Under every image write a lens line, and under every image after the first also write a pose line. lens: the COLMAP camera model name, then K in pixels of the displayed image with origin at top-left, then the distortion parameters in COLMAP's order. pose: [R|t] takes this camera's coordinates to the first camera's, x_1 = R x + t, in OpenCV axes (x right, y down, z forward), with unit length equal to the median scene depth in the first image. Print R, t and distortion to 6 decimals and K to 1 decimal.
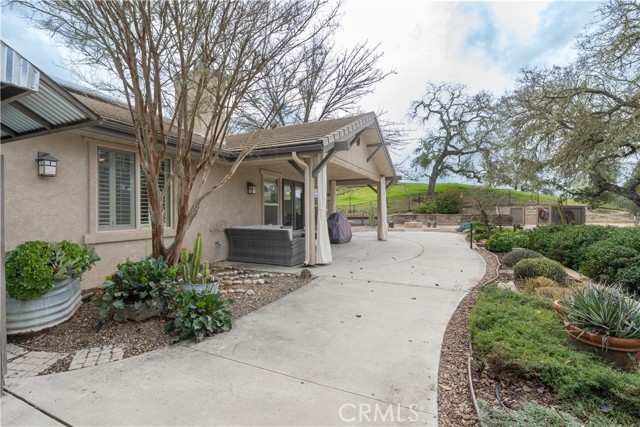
lens RADIAL K [[302.6, 0, 320.5], [0, 302.6, 212.2], [0, 0, 1]] dist [0.001119, 0.000637]
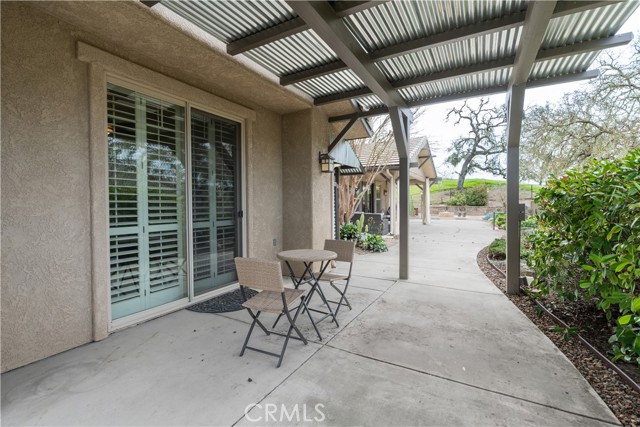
lens RADIAL K [[290.3, 0, 317.2], [0, 290.3, 211.8], [0, 0, 1]] dist [-0.010144, 0.001986]
pose [[0.995297, 0.009289, -0.096424, -0.072961], [-0.006521, 0.999559, 0.028977, 0.000082], [0.096651, -0.028212, 0.994918, -0.159273]]
